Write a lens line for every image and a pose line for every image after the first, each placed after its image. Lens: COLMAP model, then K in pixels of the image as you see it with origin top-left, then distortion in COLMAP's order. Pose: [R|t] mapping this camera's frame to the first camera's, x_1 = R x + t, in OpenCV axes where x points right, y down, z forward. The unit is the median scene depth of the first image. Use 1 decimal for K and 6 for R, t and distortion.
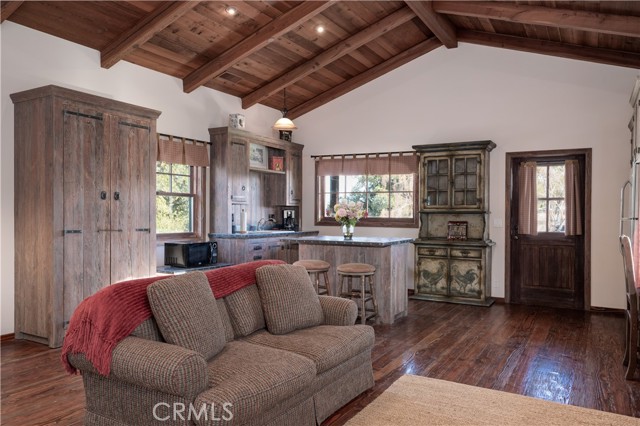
lens RADIAL K [[445.4, 0, 318.5], [0, 445.4, 213.9], [0, 0, 1]] dist [0.001736, -0.002364]
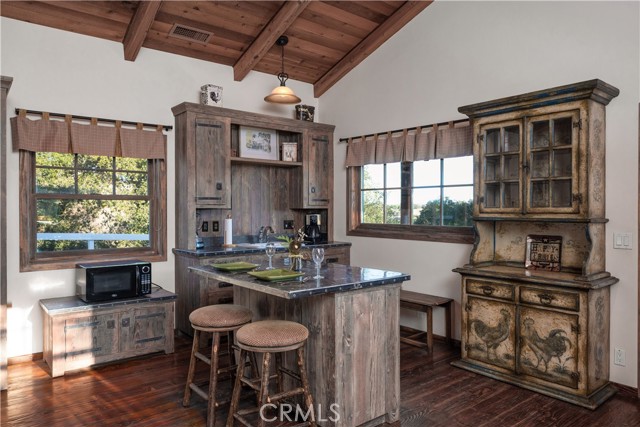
lens RADIAL K [[436.8, 0, 321.5], [0, 436.8, 213.4], [0, 0, 1]] dist [0.003581, 0.002106]
pose [[0.943757, -0.006175, -0.330583, 0.237281], [0.008432, 0.999950, 0.005393, -0.017073], [0.330533, -0.007878, 0.943762, 0.400258]]
